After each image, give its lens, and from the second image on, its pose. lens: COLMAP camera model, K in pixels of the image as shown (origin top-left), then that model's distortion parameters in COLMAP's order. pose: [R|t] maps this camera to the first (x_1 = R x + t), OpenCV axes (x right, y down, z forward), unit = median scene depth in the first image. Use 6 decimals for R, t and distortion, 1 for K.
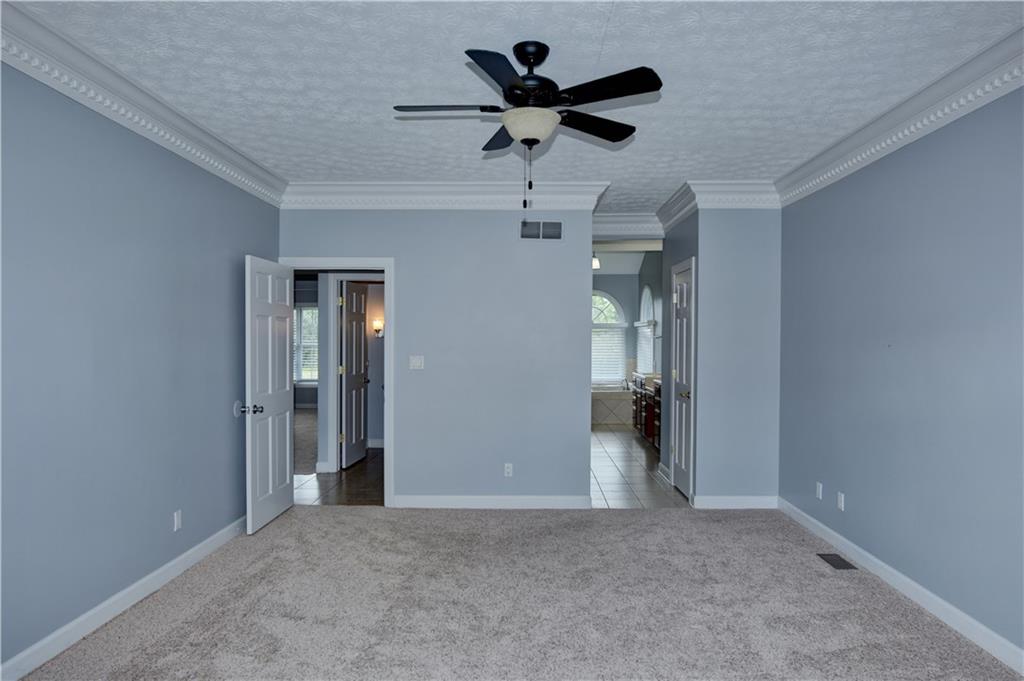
lens RADIAL K [[628.1, 0, 511.1], [0, 628.1, 342.7], [0, 0, 1]] dist [-0.011940, -0.002015]
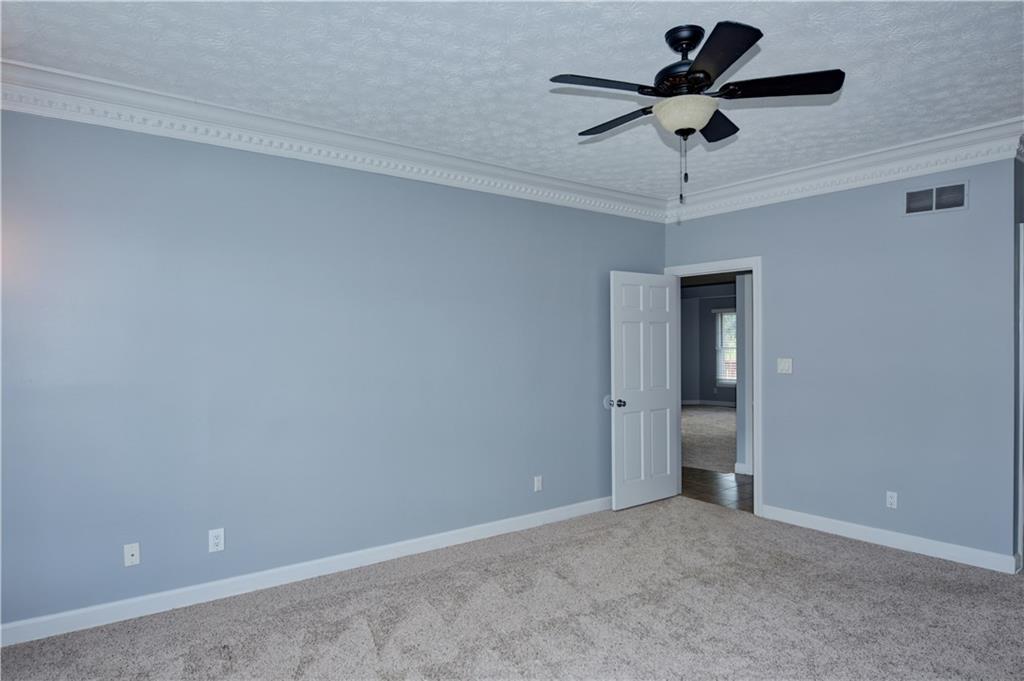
lens RADIAL K [[628.1, 0, 527.1], [0, 628.1, 342.9], [0, 0, 1]] dist [-0.011940, -0.002015]
pose [[0.624800, -0.009519, -0.780727, 0.402707], [0.005996, 0.999955, -0.007394, 0.002184], [0.780762, -0.000061, 0.624829, 0.146736]]
